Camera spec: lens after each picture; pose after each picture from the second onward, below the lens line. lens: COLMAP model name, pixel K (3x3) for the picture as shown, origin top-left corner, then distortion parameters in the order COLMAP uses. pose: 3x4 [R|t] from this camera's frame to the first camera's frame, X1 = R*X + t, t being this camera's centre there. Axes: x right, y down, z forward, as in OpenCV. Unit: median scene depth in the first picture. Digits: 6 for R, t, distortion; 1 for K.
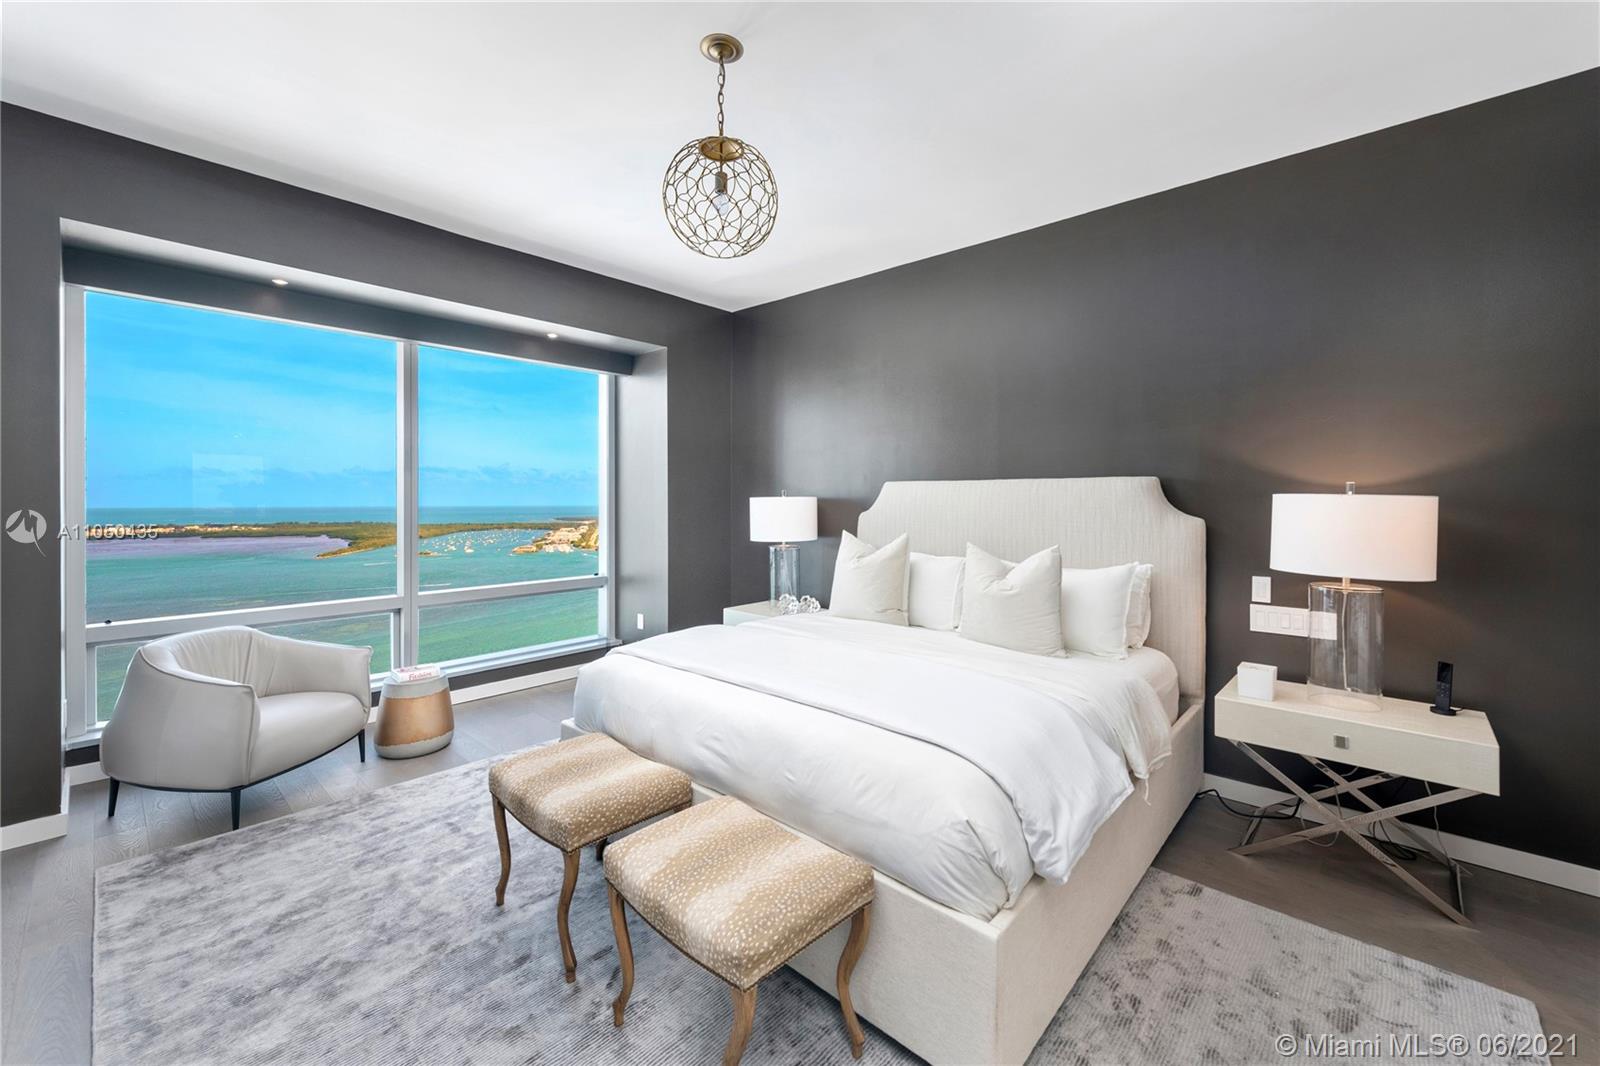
lens RADIAL K [[635.0, 0, 804.7], [0, 635.0, 514.2], [0, 0, 1]] dist [0.005940, -0.000402]
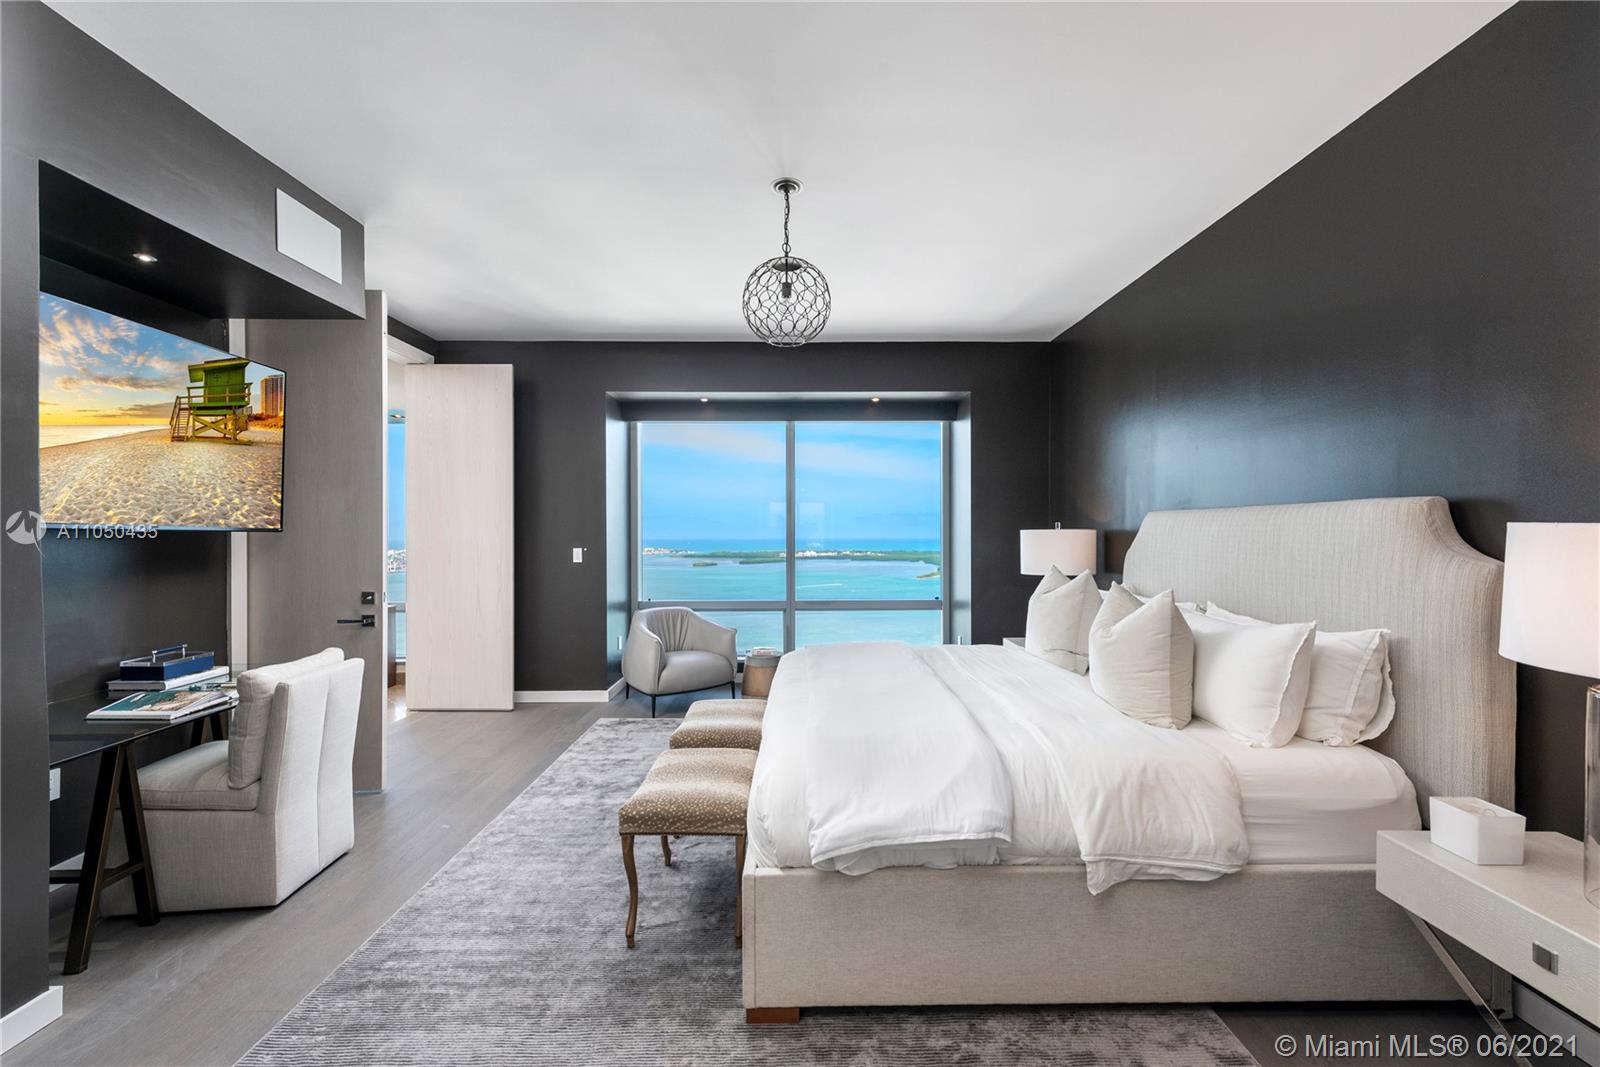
lens RADIAL K [[634.0, 0, 825.4], [0, 634.0, 550.4], [0, 0, 1]] dist [0.002302, 0.000111]
pose [[0.689048, 0.019095, -0.724464, 0.753778], [-0.015040, 0.999814, 0.012049, -0.001629], [0.724560, 0.002594, 0.689207, 0.138363]]
